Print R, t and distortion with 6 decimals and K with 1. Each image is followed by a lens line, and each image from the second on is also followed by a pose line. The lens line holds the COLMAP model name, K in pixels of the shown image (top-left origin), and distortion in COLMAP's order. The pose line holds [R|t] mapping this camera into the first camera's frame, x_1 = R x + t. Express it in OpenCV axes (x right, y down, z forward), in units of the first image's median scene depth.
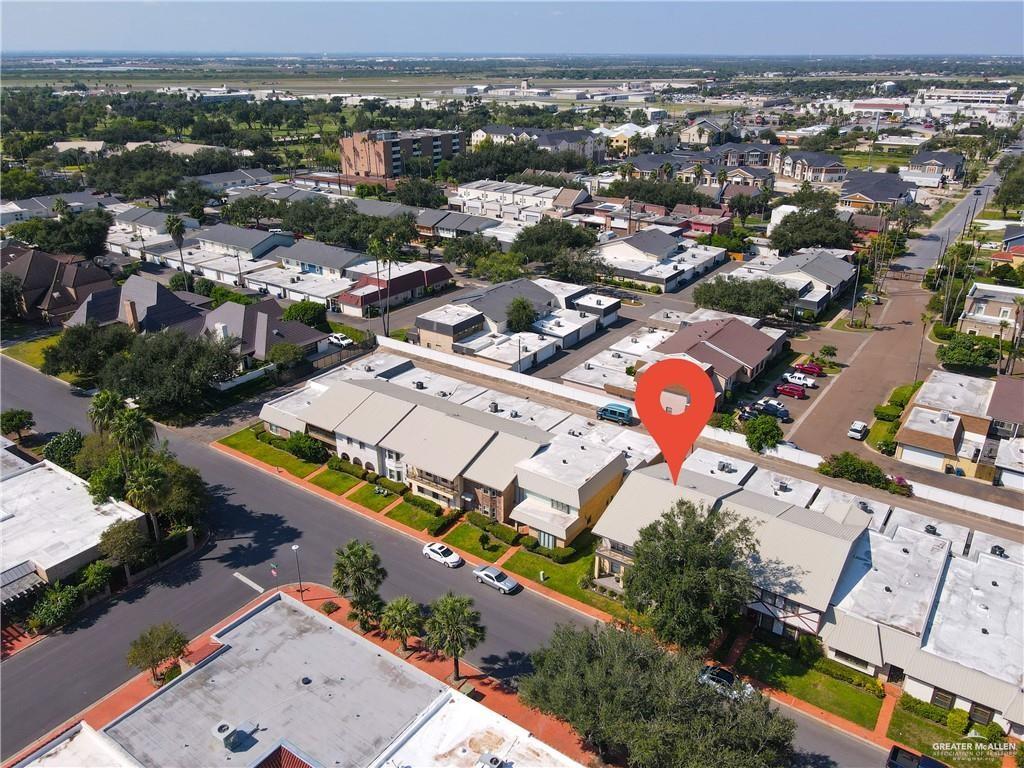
lens RADIAL K [[764.6, 0, 512.0], [0, 764.6, 384.0], [0, 0, 1]] dist [-0.024074, 0.058609]
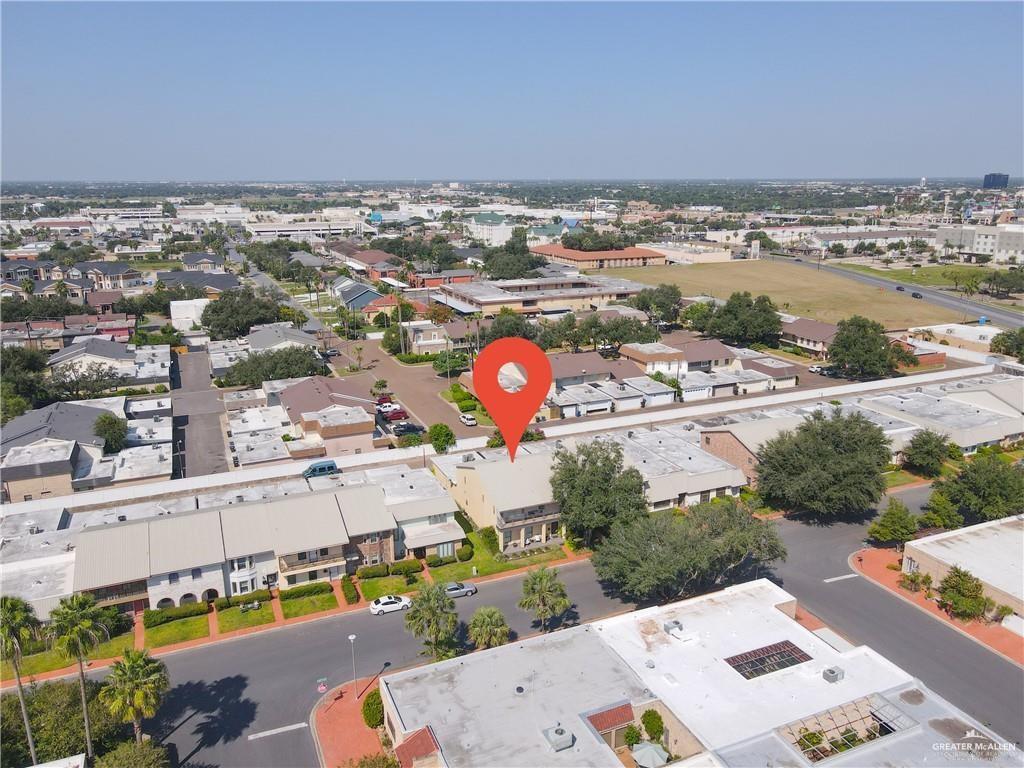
lens RADIAL K [[750.7, 0, 512.0], [0, 750.7, 384.0], [0, 0, 1]] dist [-0.007928, 0.044945]
pose [[0.523241, -0.228340, 0.821024, -0.477835], [0.342821, 0.938438, 0.042514, -0.023709], [-0.780187, 0.259219, 0.569309, 0.147047]]
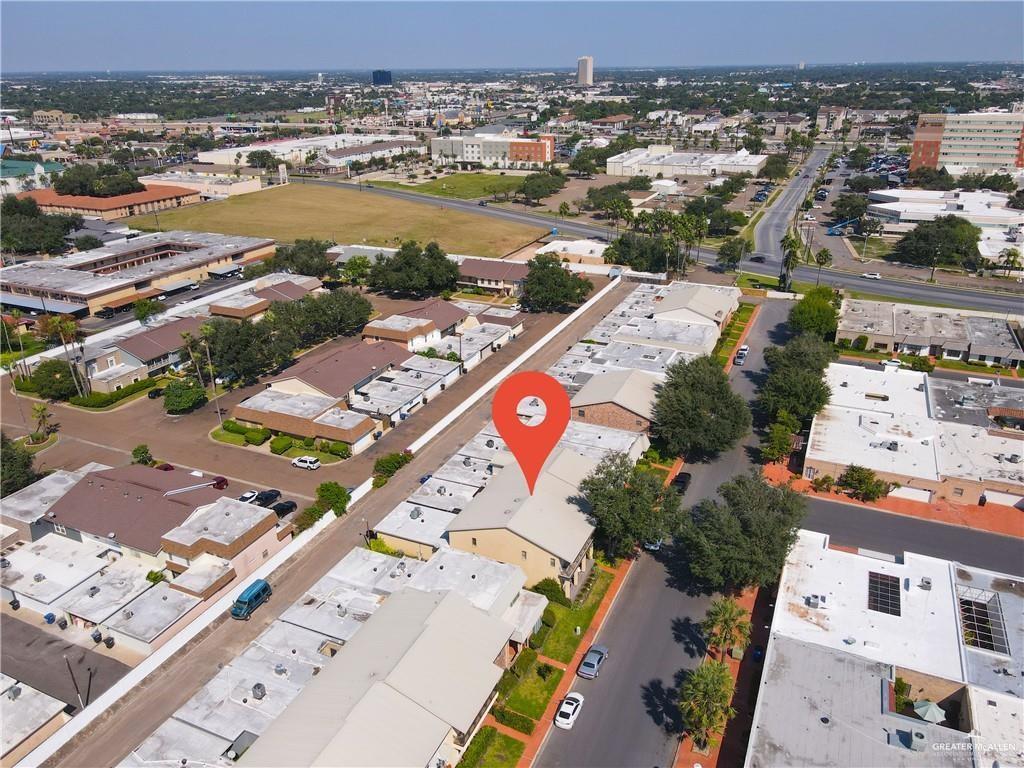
lens RADIAL K [[750.7, 0, 512.0], [0, 750.7, 384.0], [0, 0, 1]] dist [-0.007928, 0.044945]
pose [[-0.177885, -0.382194, 0.906799, -0.473412], [0.402767, 0.812497, 0.421458, -0.318209], [-0.897850, 0.440200, 0.009404, 0.555123]]
